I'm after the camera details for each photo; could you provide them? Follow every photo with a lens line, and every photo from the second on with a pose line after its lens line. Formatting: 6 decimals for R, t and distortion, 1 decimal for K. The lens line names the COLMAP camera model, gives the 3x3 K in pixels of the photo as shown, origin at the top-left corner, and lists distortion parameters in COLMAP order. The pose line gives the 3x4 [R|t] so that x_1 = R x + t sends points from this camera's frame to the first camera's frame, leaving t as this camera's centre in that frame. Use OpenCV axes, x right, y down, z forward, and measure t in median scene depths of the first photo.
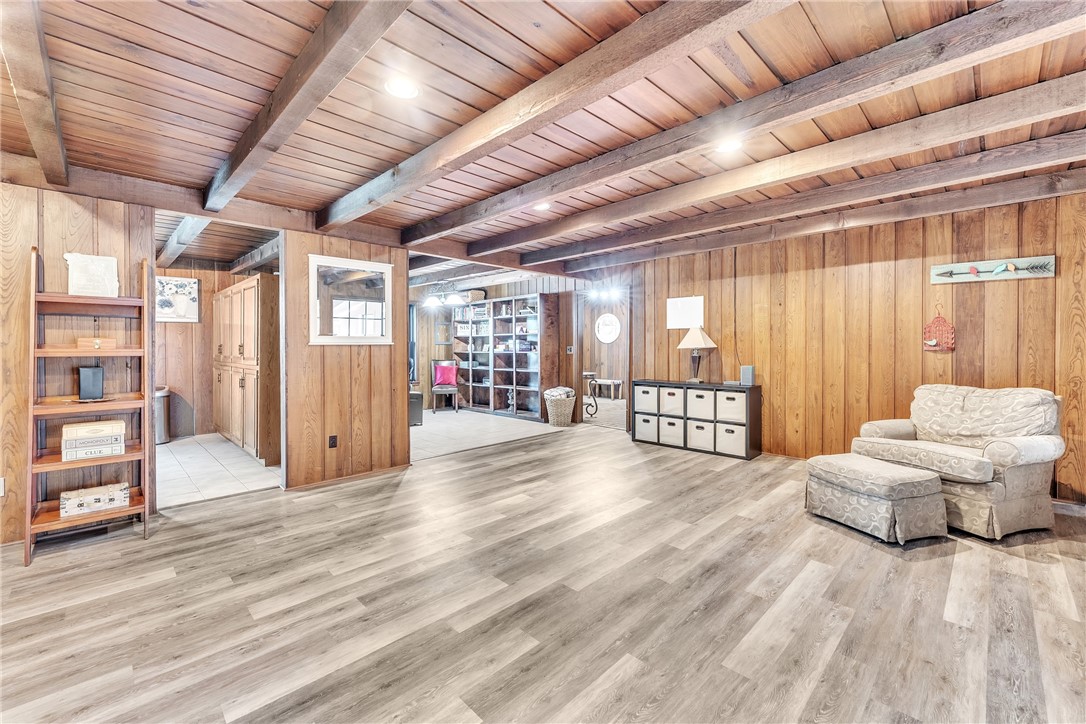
lens RADIAL K [[442.4, 0, 541.2], [0, 442.4, 354.1], [0, 0, 1]] dist [-0.000787, 0.000098]
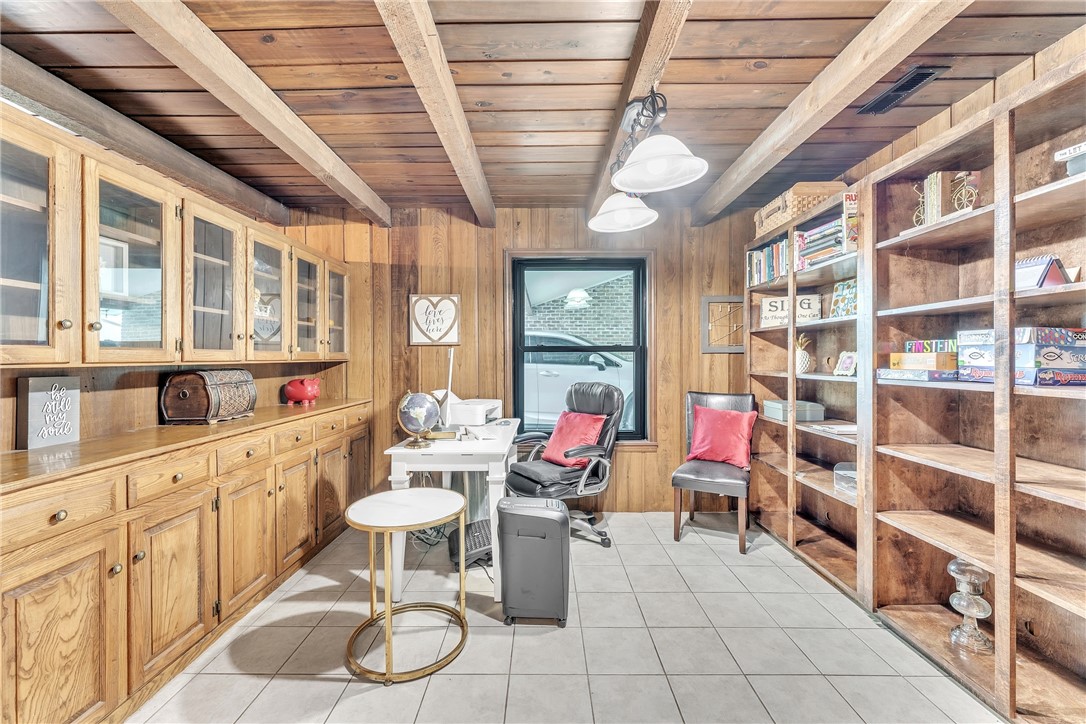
lens RADIAL K [[442.4, 0, 539.5], [0, 442.4, 362.8], [0, 0, 1]] dist [-0.000787, 0.000098]
pose [[0.701848, 0.008596, -0.712275, -0.061073], [-0.006883, 0.999962, 0.005286, -0.015062], [0.712294, 0.001192, 0.701880, 0.671021]]
